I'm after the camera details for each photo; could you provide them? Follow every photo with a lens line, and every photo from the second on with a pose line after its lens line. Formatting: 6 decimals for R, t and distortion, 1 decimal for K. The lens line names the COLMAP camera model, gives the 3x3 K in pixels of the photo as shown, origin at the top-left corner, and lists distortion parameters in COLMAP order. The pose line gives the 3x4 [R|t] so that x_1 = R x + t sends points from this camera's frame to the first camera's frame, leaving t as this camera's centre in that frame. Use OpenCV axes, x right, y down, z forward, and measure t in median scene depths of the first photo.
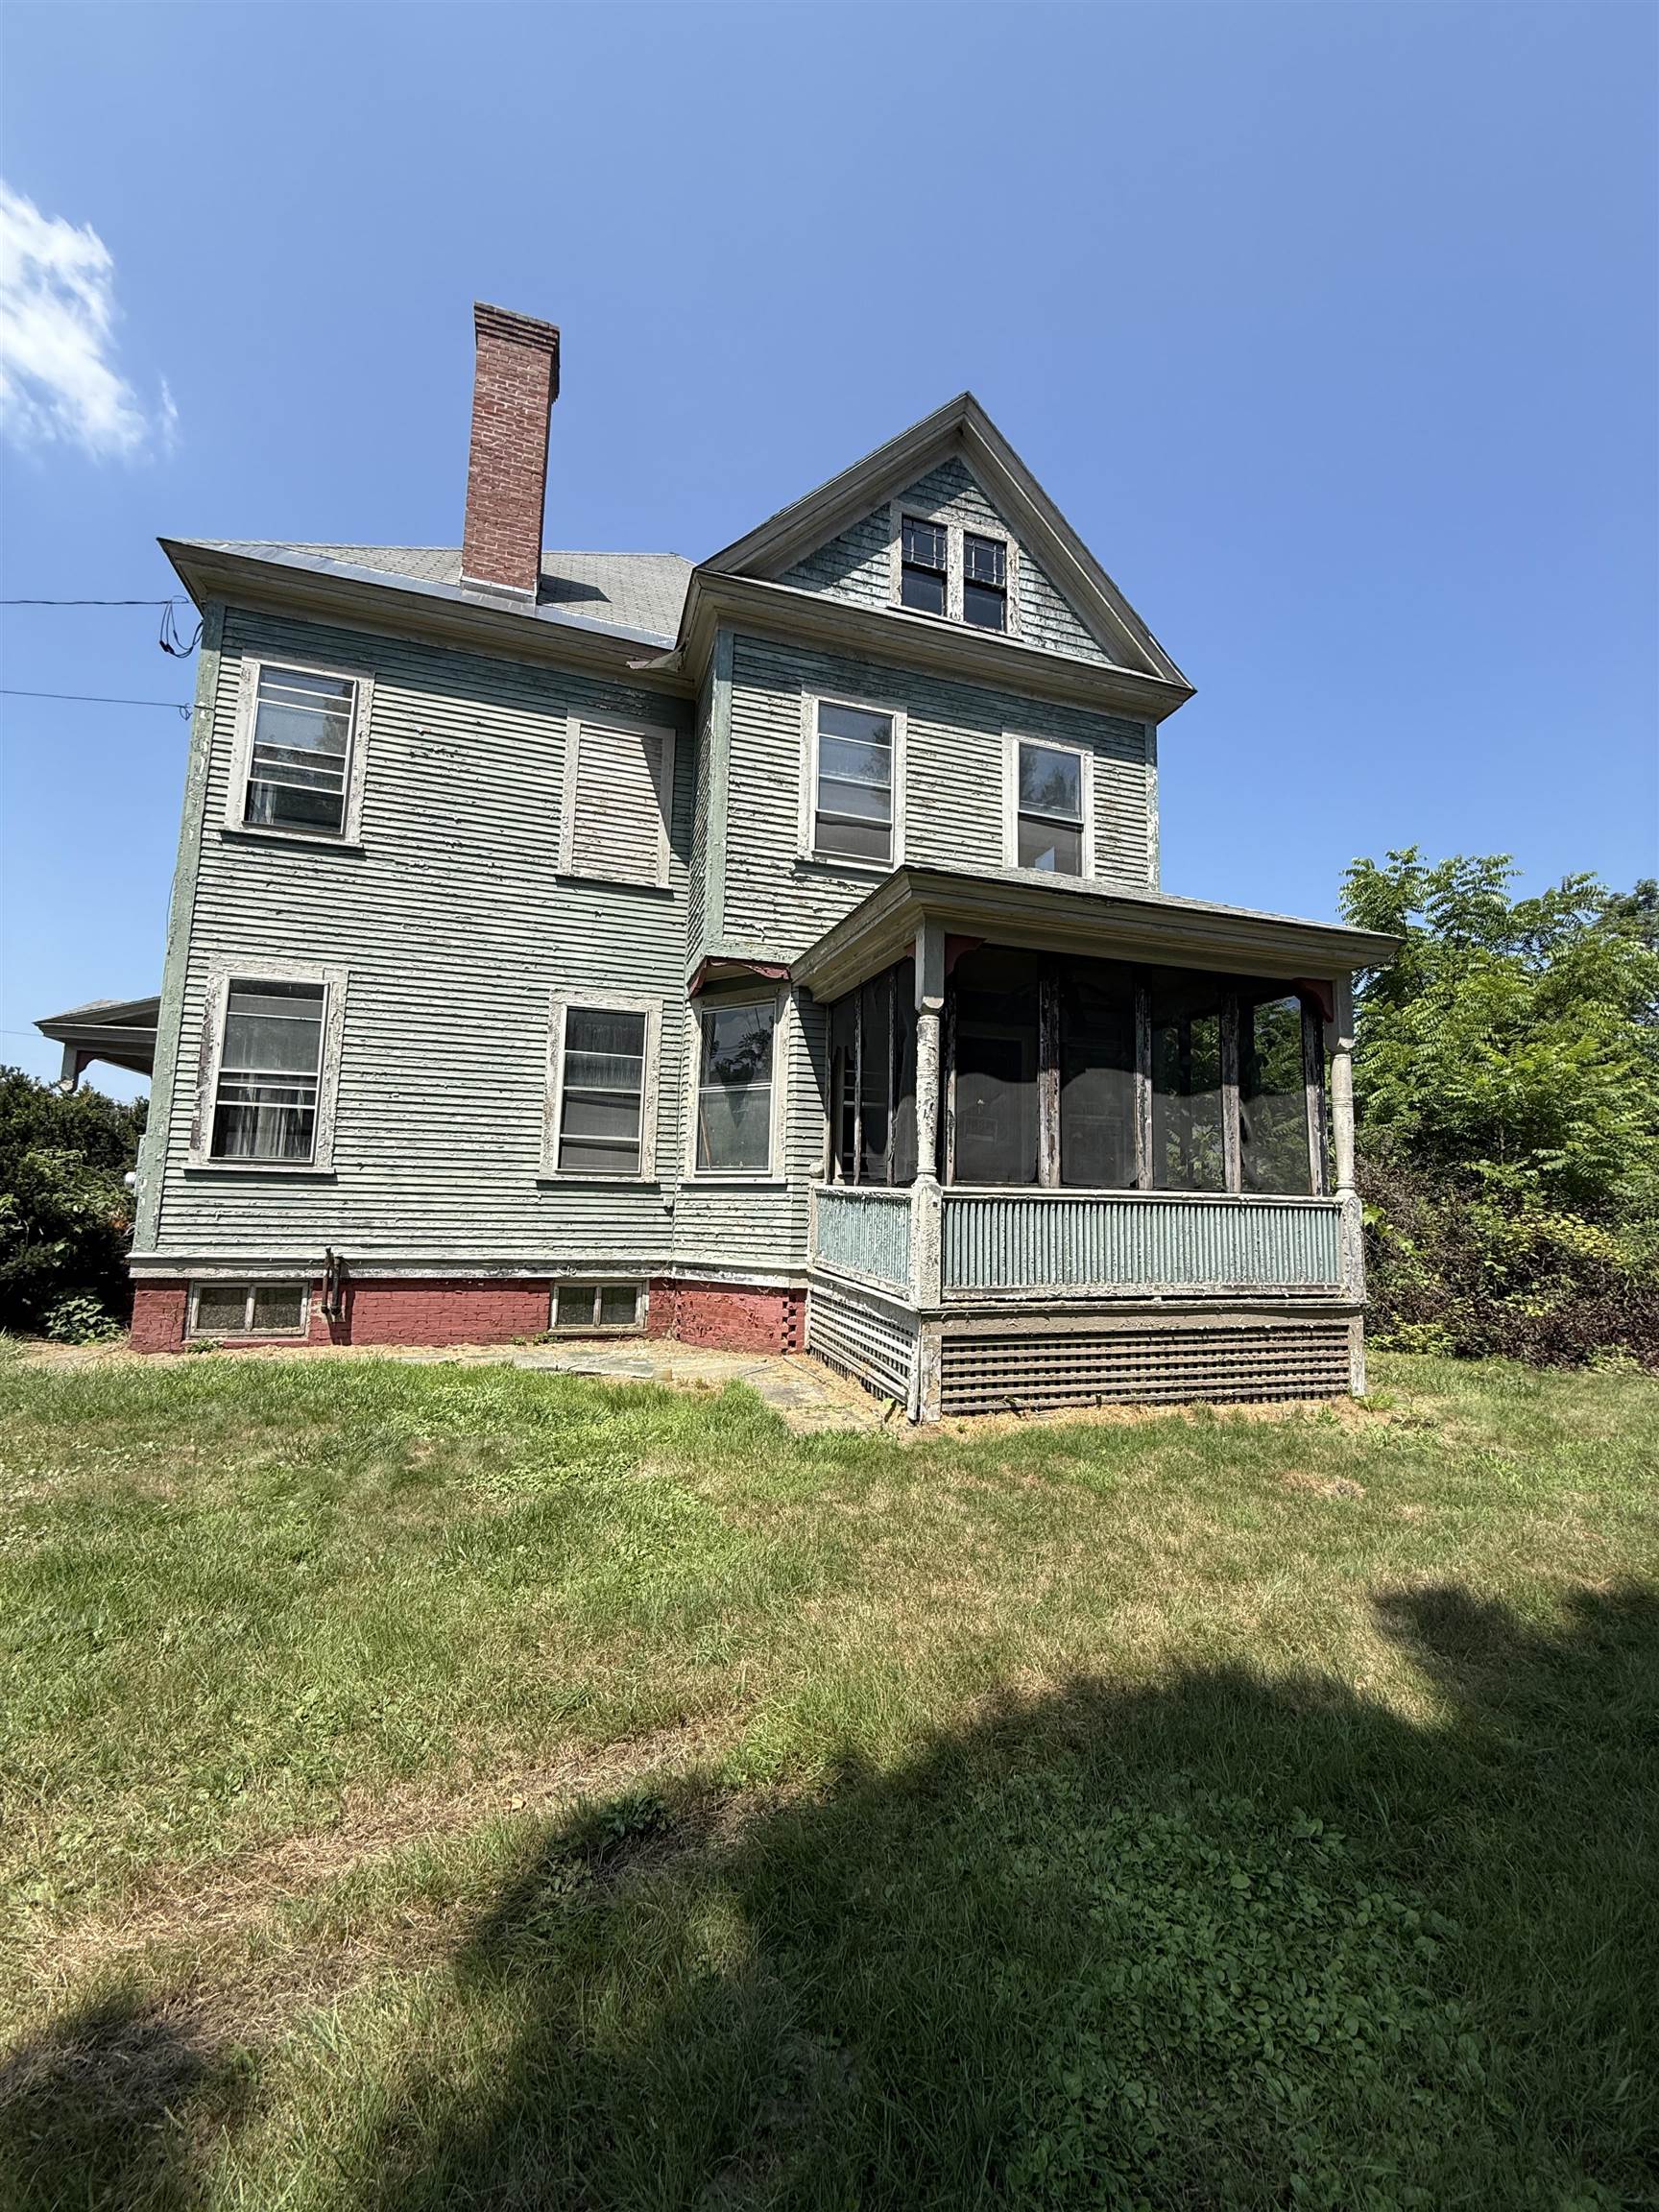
lens RADIAL K [[892.4, 0, 829.5], [0, 892.4, 1106.0], [0, 0, 1]] dist [0.002479, 0.000133]
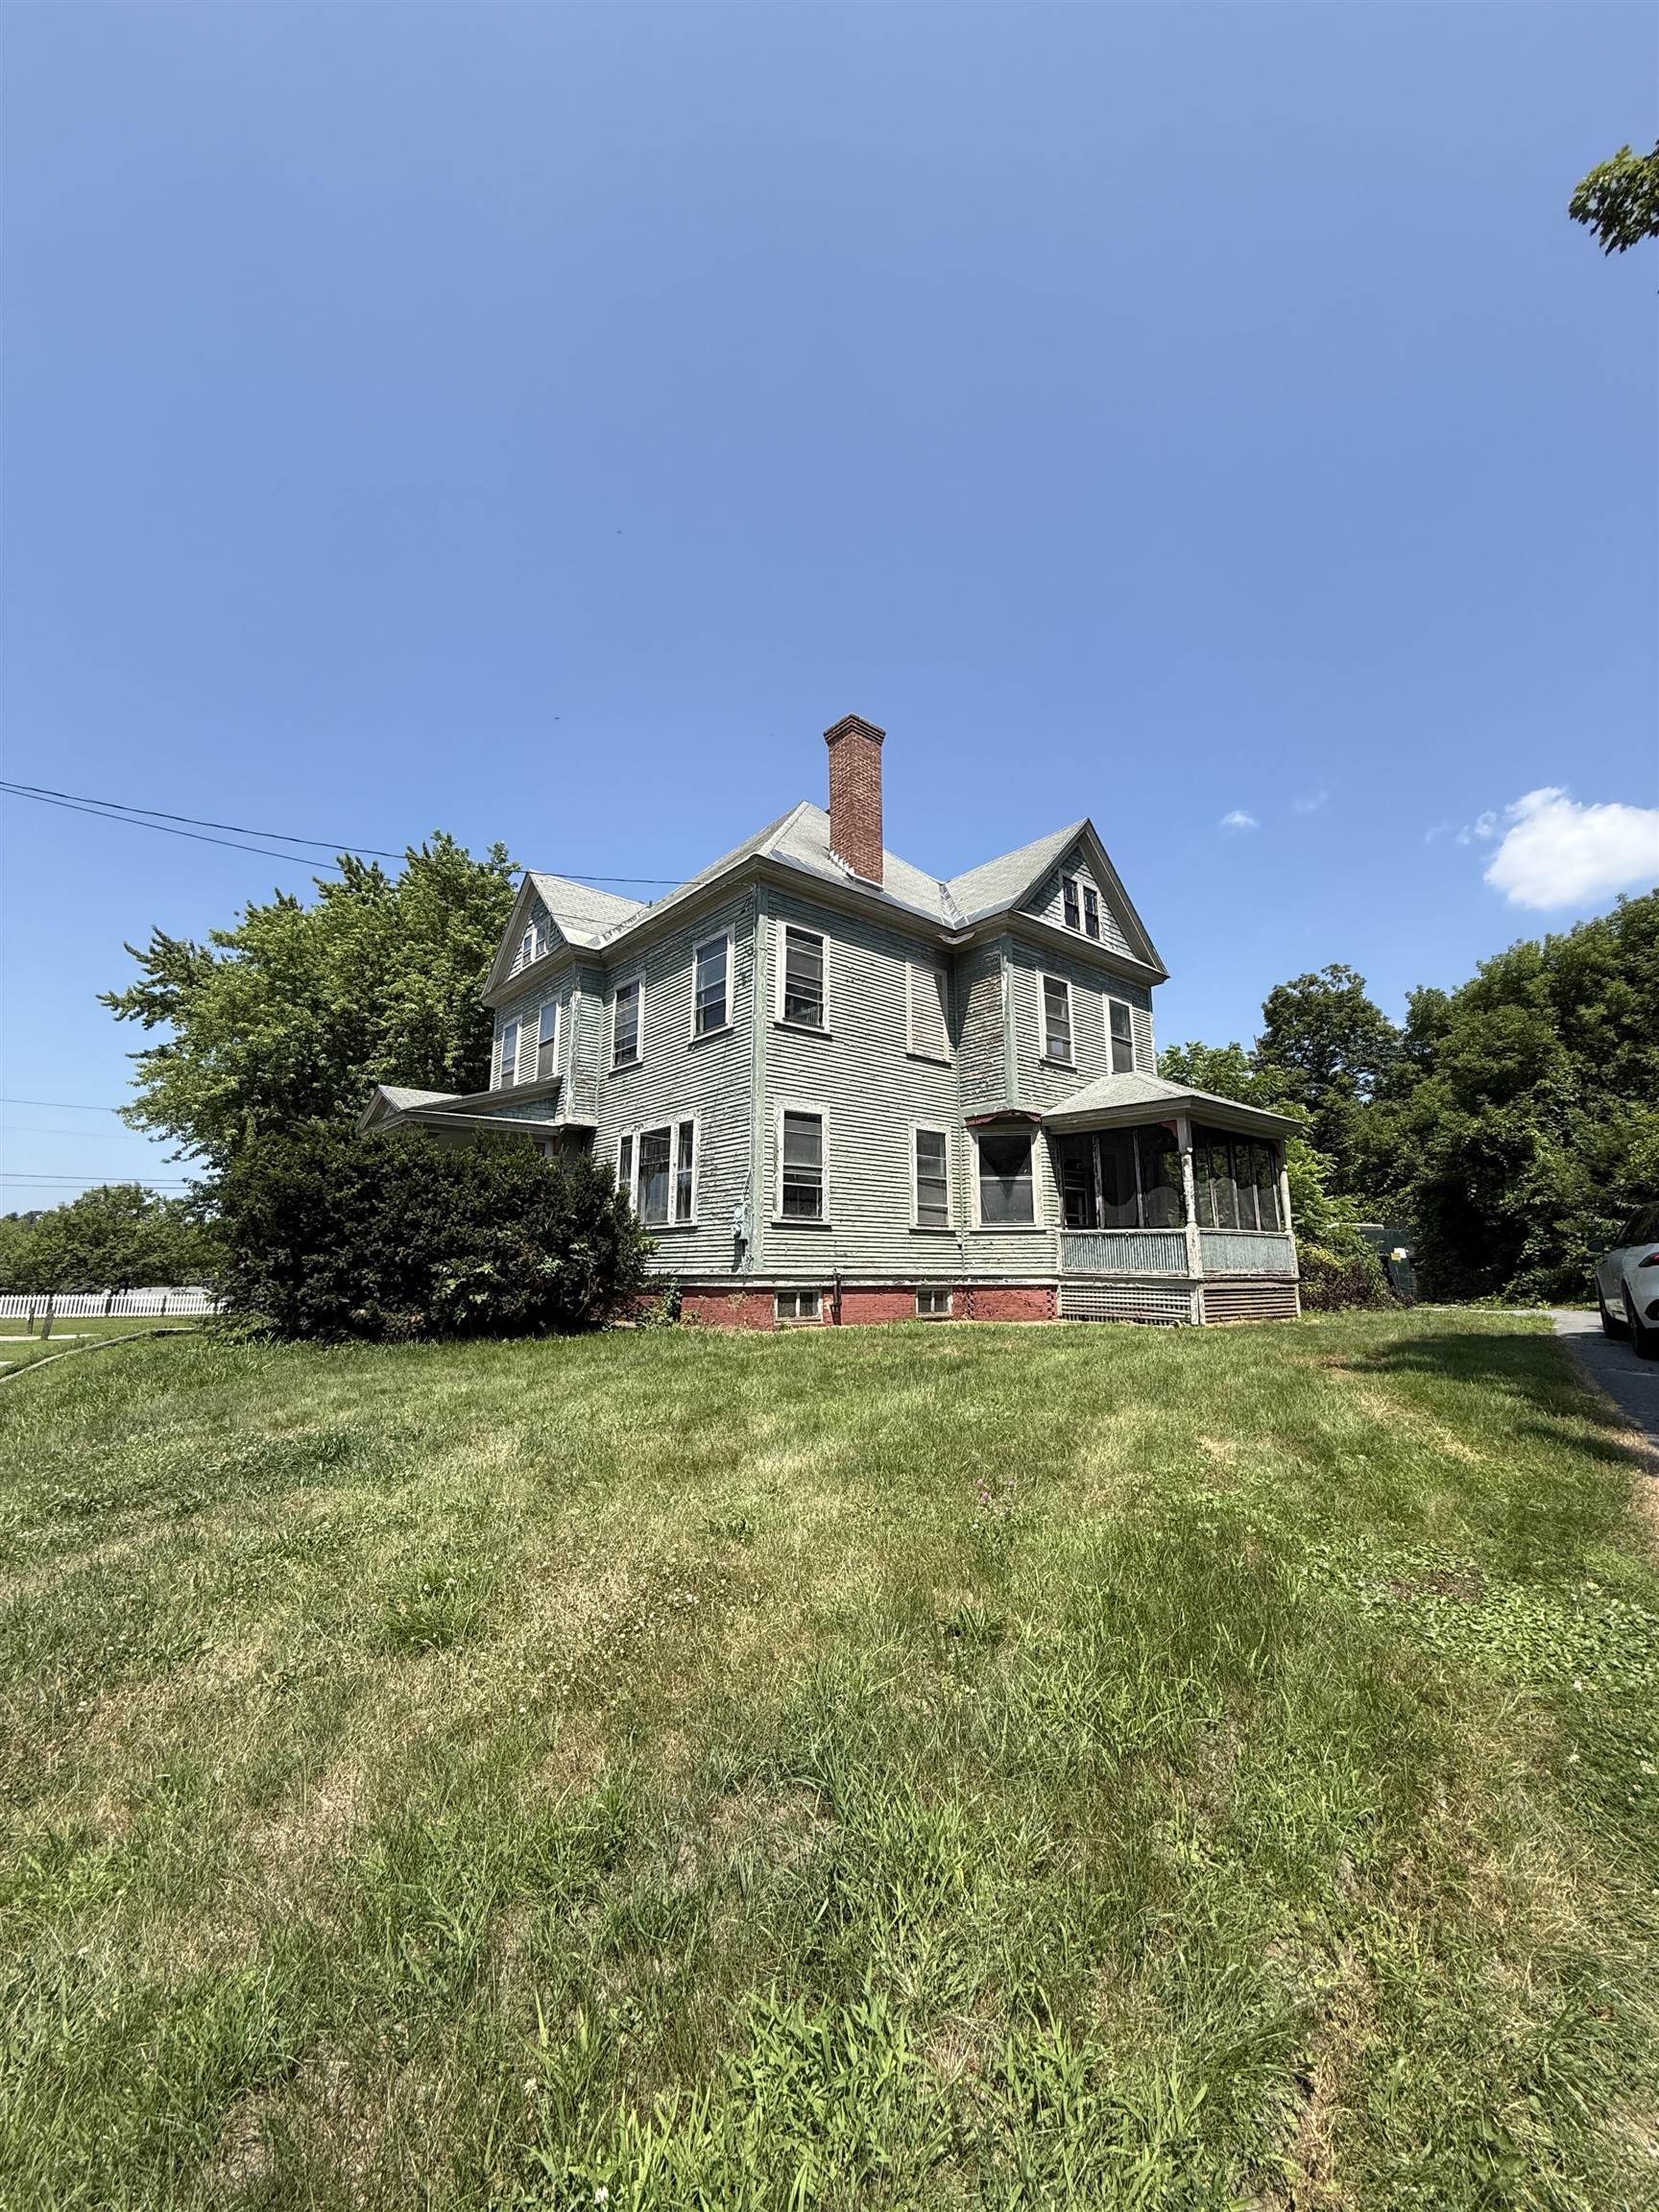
lens RADIAL K [[892.4, 0, 829.5], [0, 892.4, 1106.0], [0, 0, 1]] dist [0.002479, 0.000133]
pose [[0.920442, 0.048882, 0.387811, -1.144854], [-0.021071, 0.996912, -0.075647, -0.021316], [-0.390311, 0.061457, 0.918630, -0.549676]]
